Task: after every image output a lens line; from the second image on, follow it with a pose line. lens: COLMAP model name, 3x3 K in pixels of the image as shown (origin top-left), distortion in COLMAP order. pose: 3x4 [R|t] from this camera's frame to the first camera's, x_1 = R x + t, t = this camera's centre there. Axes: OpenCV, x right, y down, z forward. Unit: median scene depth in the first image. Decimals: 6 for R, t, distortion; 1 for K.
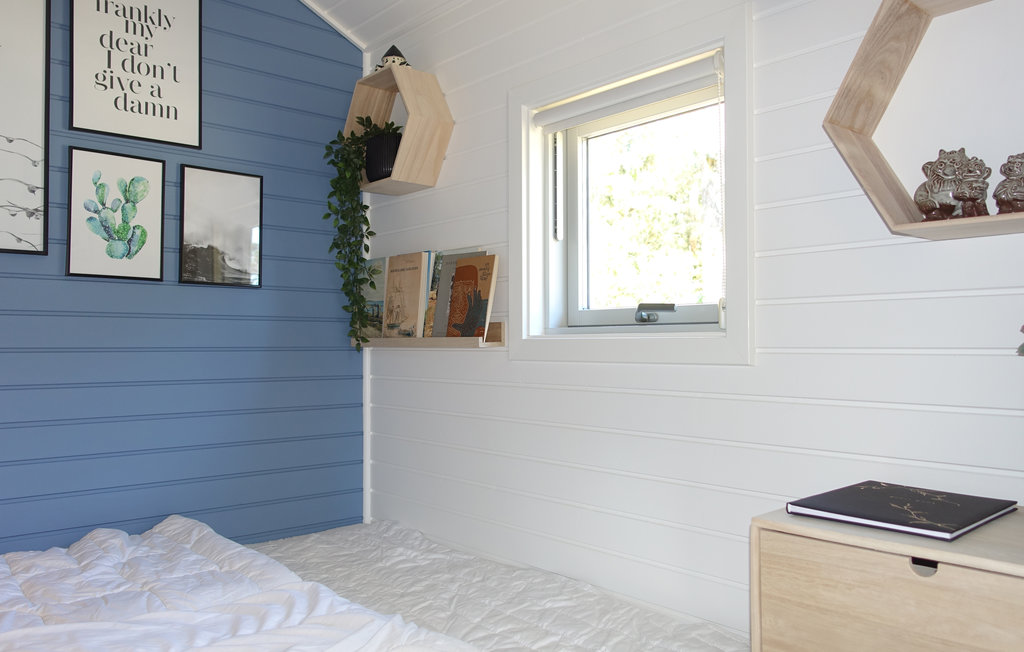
lens RADIAL K [[796.3, 0, 512.0], [0, 796.3, 326.0], [0, 0, 1]] dist [0.005392, -0.000684]
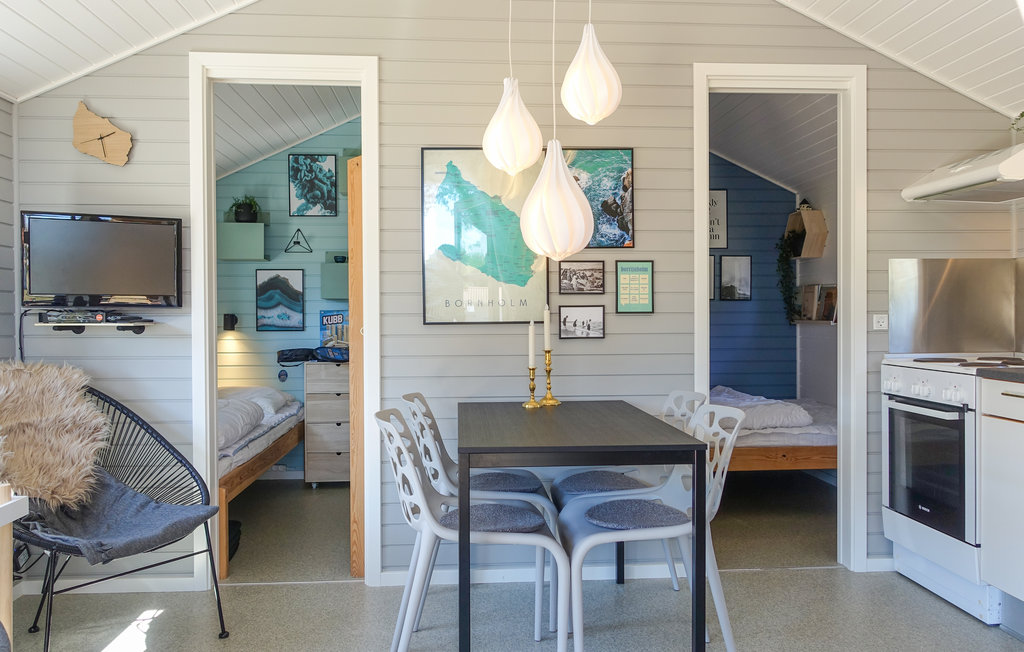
lens RADIAL K [[796.3, 0, 512.0], [0, 796.3, 326.0], [0, 0, 1]] dist [0.005392, -0.000684]
pose [[0.800195, 0.005243, -0.599717, 0.604910], [0.018385, 0.999277, 0.033267, -0.066245], [0.599458, -0.037645, 0.799521, -1.505071]]
